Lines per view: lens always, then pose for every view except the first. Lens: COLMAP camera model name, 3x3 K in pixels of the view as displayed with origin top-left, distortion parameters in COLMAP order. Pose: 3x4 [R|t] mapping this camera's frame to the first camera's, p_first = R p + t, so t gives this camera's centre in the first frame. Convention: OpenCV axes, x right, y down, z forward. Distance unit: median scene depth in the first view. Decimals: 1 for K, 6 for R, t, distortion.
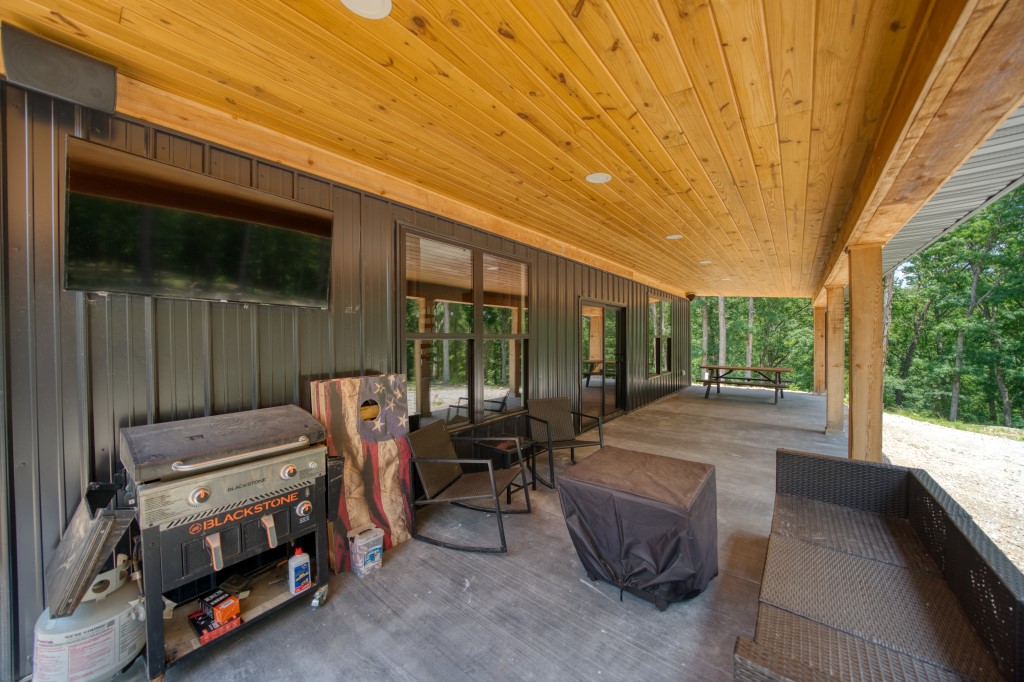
lens RADIAL K [[348.5, 0, 512.0], [0, 348.5, 341.0], [0, 0, 1]] dist [-0.000516, -0.000028]
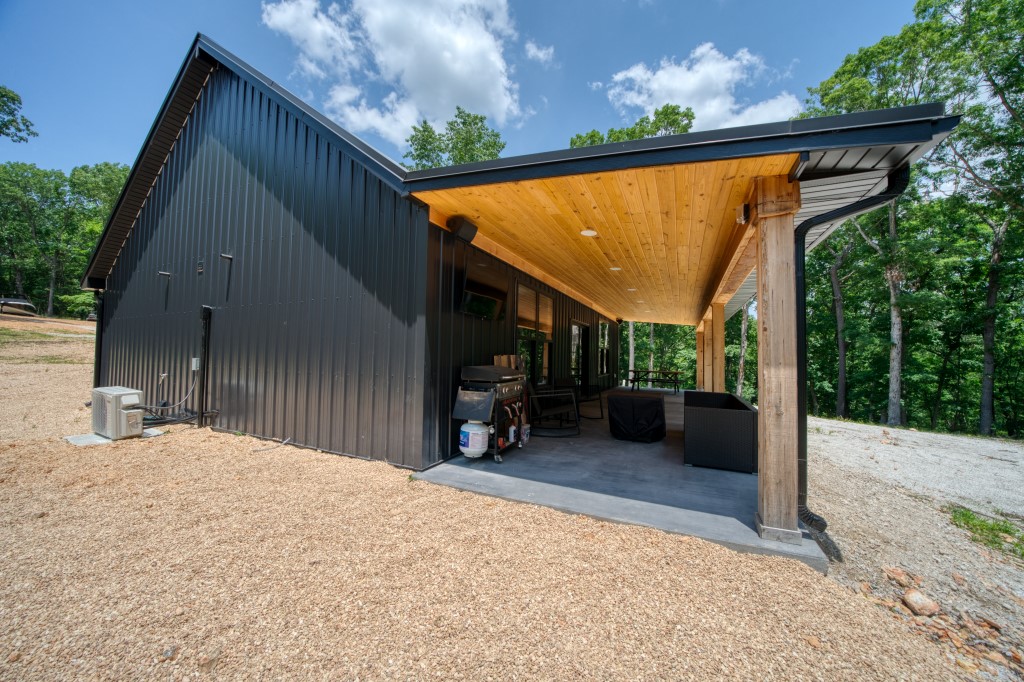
lens RADIAL K [[348.5, 0, 512.0], [0, 348.5, 341.0], [0, 0, 1]] dist [-0.000516, -0.000028]
pose [[0.972953, 0.035628, 0.228239, -0.300911], [-0.025479, 0.998558, -0.047259, 0.039023], [-0.229594, 0.040165, 0.972457, -0.336181]]
